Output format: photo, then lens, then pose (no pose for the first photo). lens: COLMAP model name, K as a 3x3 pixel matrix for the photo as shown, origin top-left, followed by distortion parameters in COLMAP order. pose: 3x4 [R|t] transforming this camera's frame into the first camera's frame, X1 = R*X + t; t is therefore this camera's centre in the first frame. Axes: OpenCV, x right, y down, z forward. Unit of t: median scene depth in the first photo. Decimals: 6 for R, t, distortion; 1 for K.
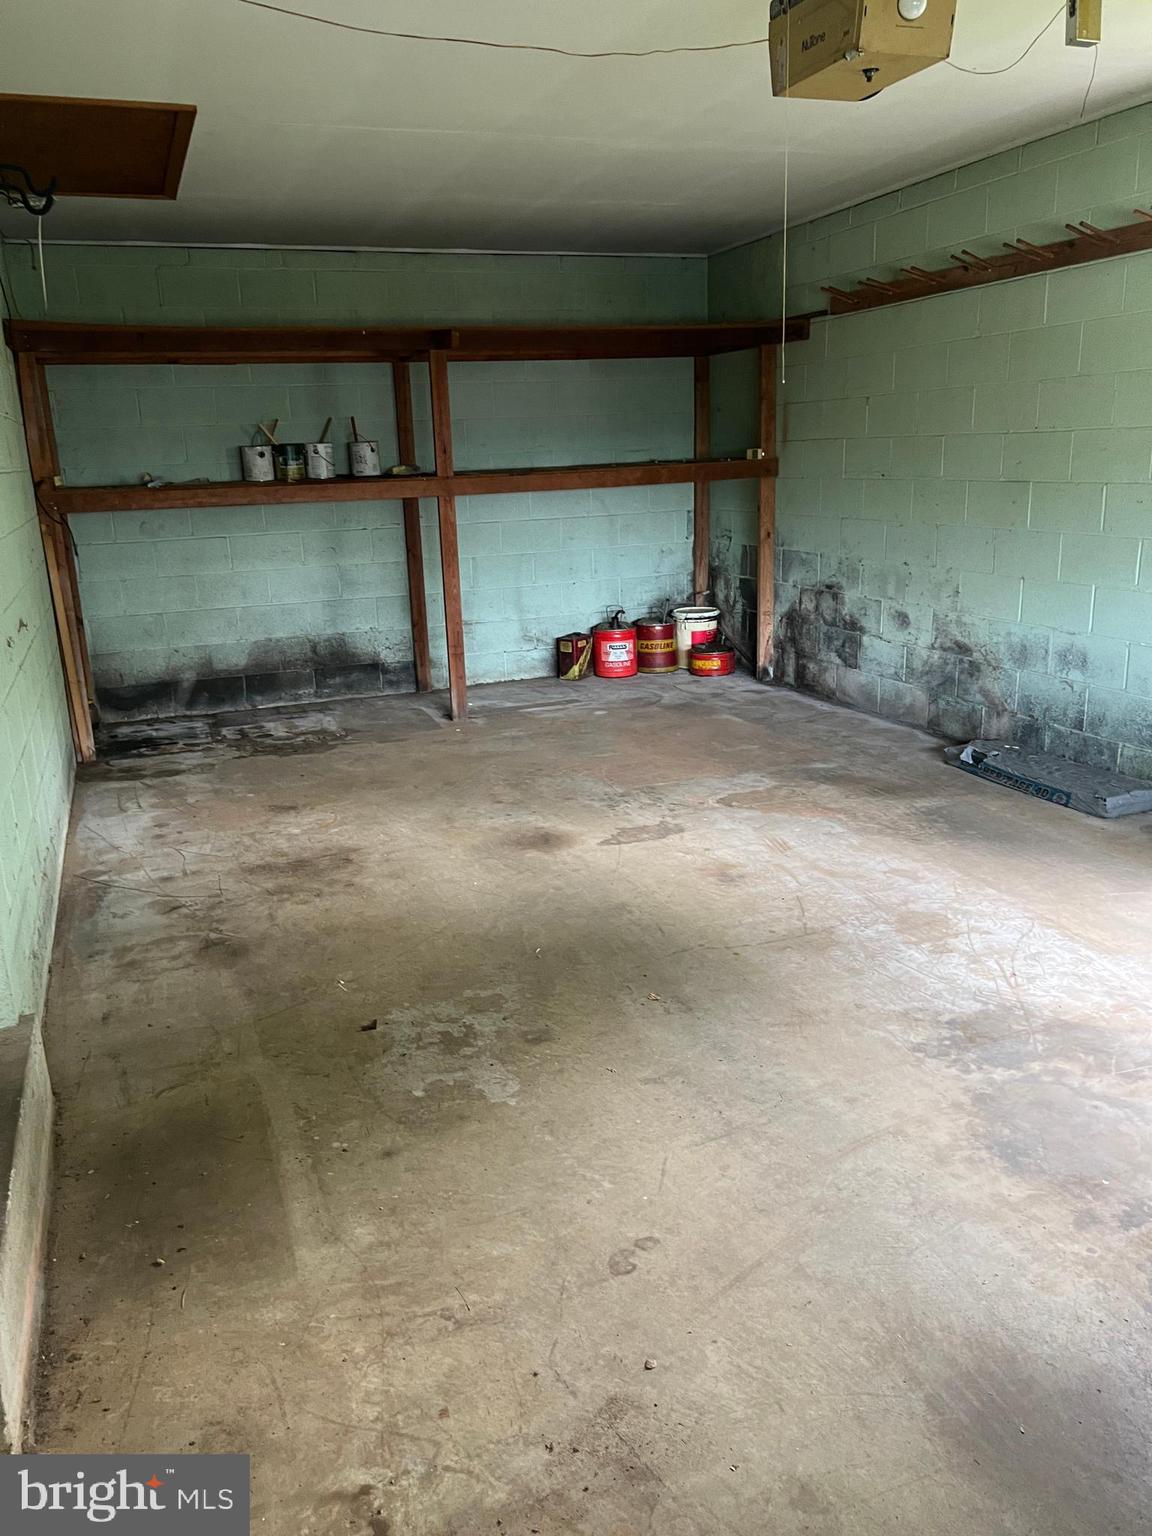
lens RADIAL K [[1117.4, 0, 576.0], [0, 1117.4, 768.0], [0, 0, 1]] dist [0.004253, 0.001249]
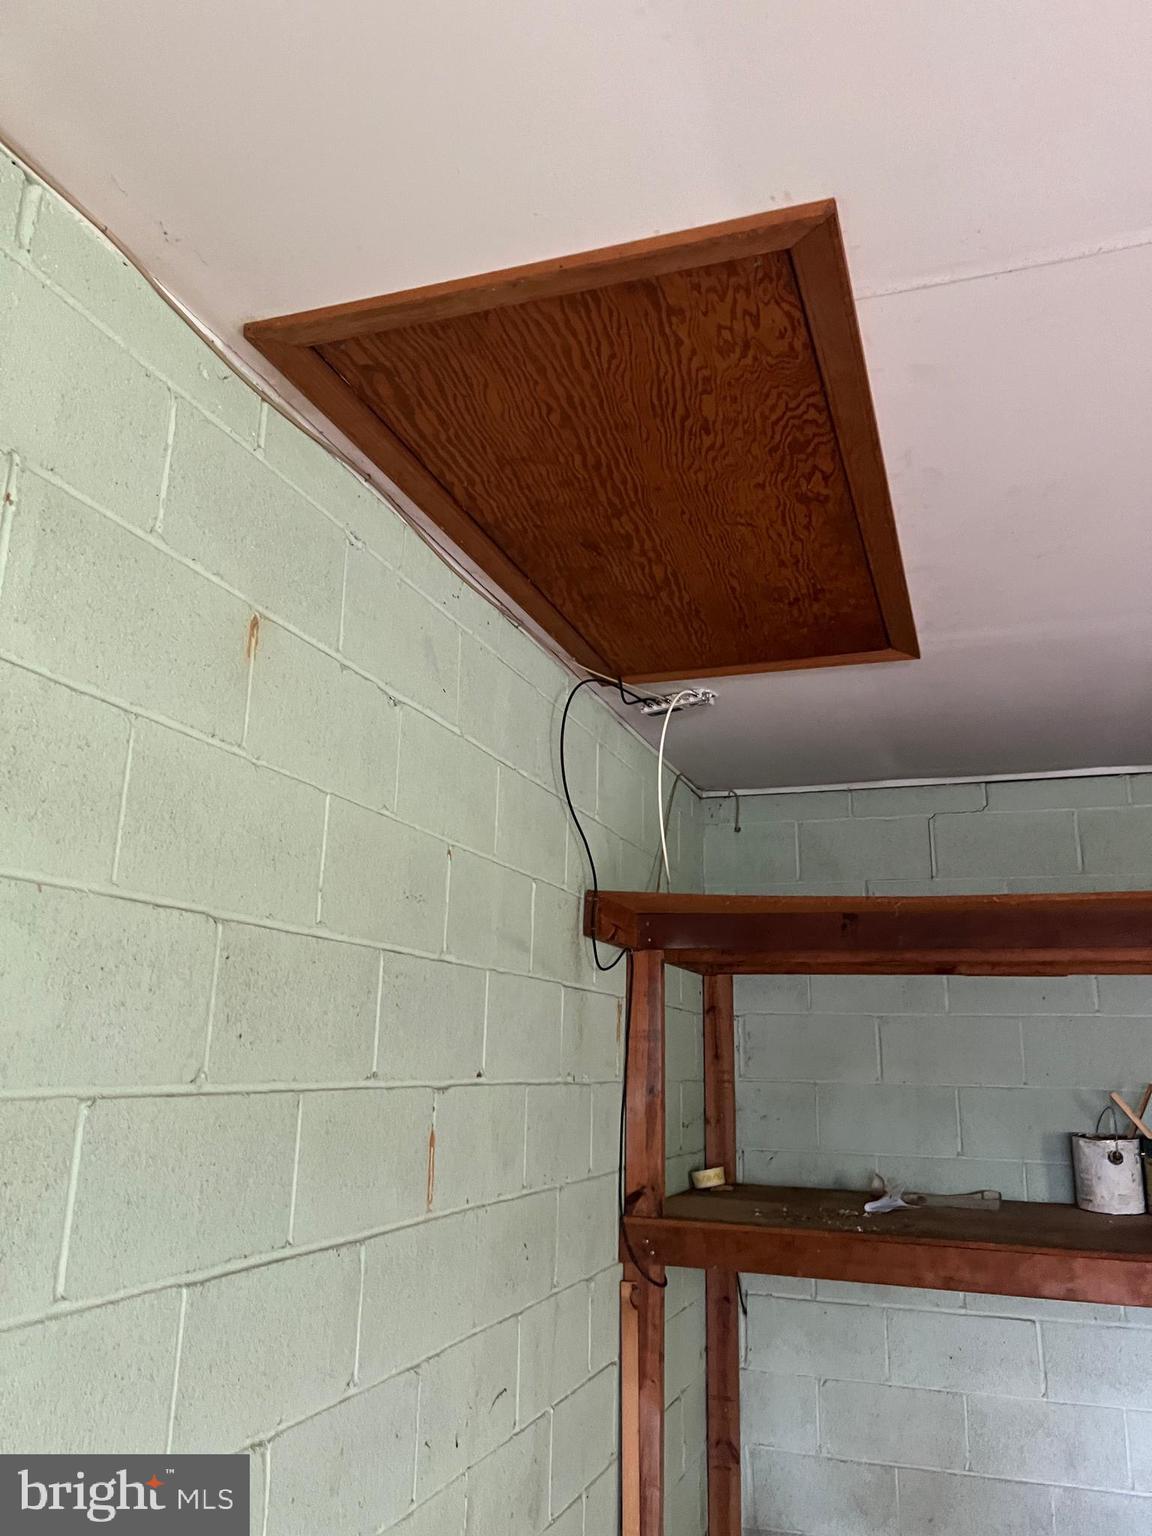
lens RADIAL K [[1117.4, 0, 576.0], [0, 1117.4, 768.0], [0, 0, 1]] dist [0.004253, 0.001249]
pose [[0.740181, -0.117881, -0.661994, -0.116430], [-0.231150, 0.879905, -0.415135, -0.175447], [0.631428, 0.460295, 0.624041, 0.481941]]
